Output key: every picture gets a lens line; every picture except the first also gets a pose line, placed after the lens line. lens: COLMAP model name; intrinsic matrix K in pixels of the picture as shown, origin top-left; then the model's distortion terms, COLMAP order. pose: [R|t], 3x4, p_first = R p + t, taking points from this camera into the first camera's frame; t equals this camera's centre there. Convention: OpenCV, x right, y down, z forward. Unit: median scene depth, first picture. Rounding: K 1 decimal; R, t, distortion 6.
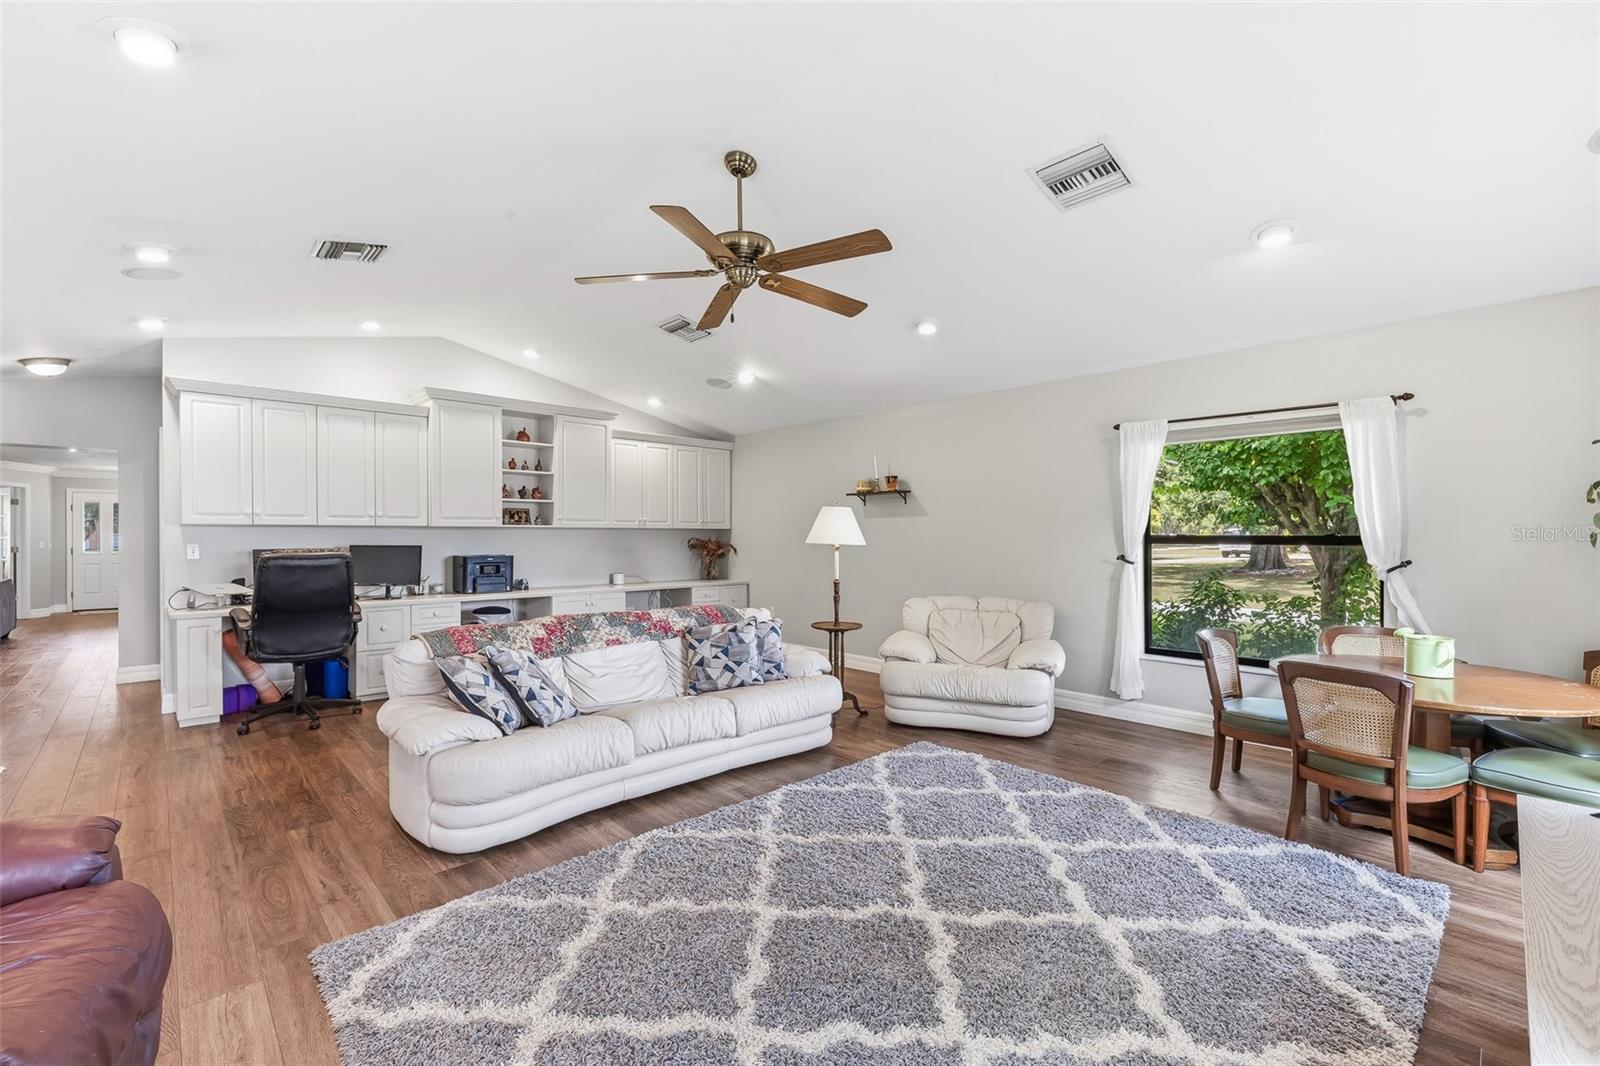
lens RADIAL K [[679.0, 0, 796.5], [0, 679.0, 536.4], [0, 0, 1]] dist [0.002466, -0.000178]
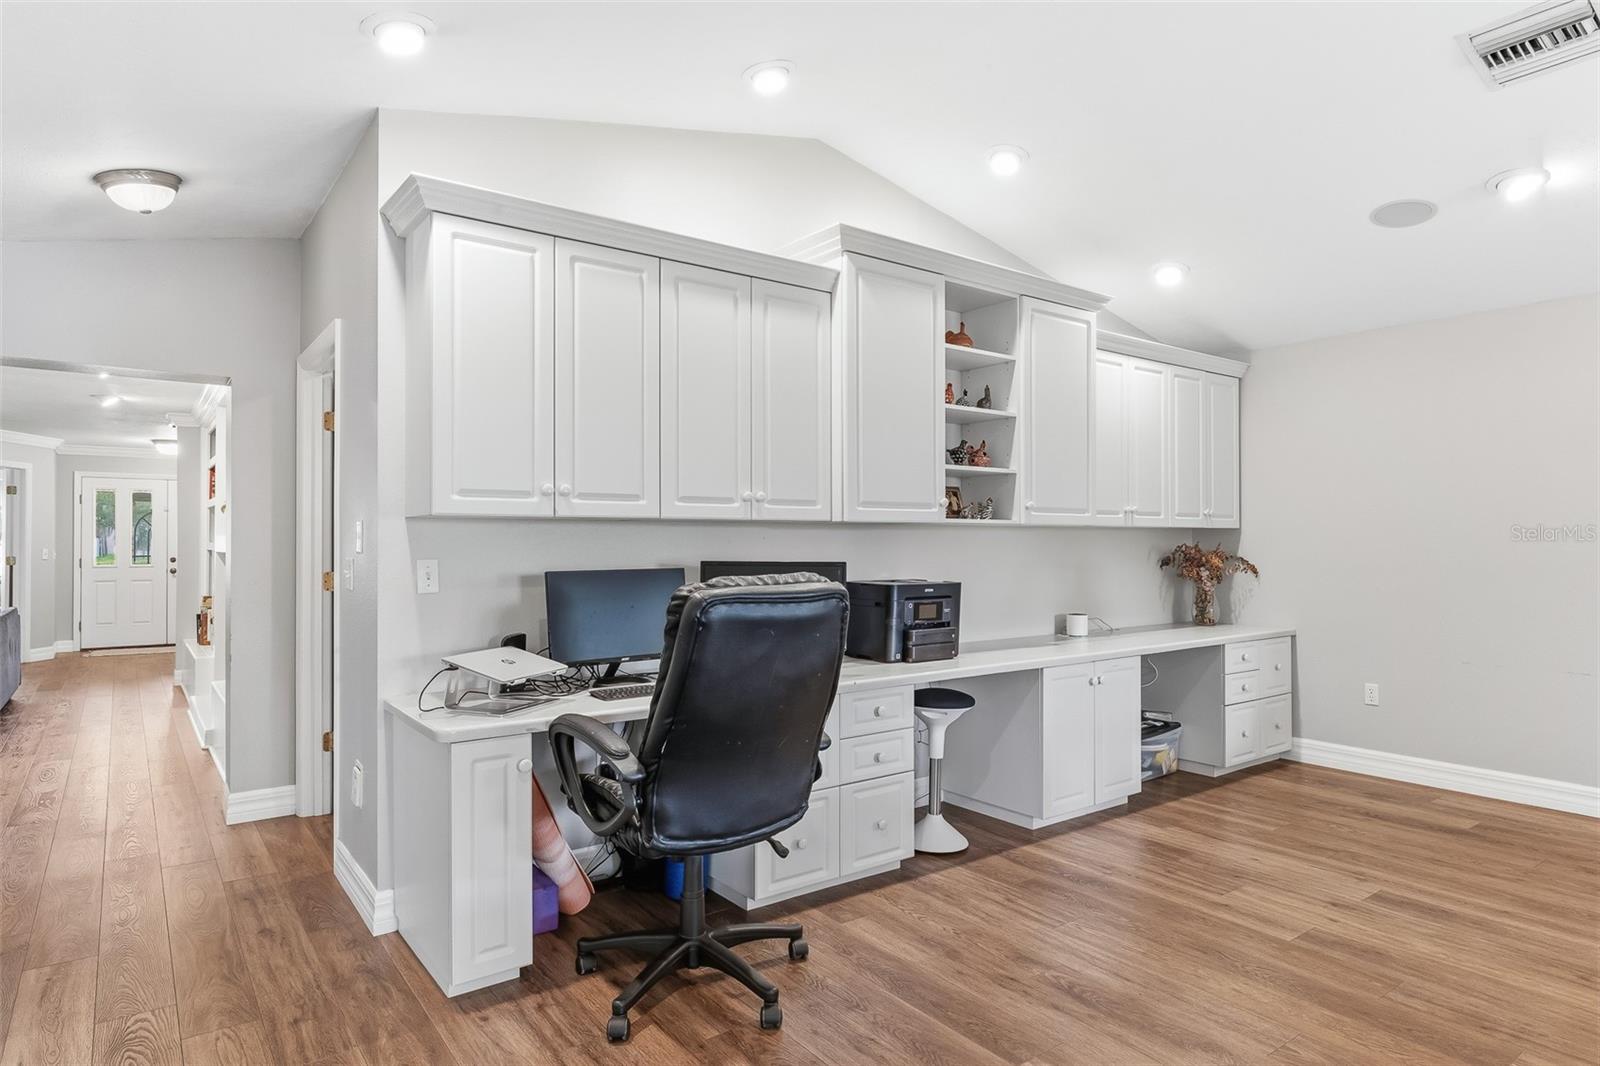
lens RADIAL K [[906.7, 0, 801.3], [0, 906.7, 535.8], [0, 0, 1]] dist [0.001763, 0.000231]
pose [[0.993344, -0.001741, -0.115172, -0.262157], [0.001164, 0.999986, -0.005075, 0.000202], [0.115179, 0.004907, 0.993333, 0.192114]]
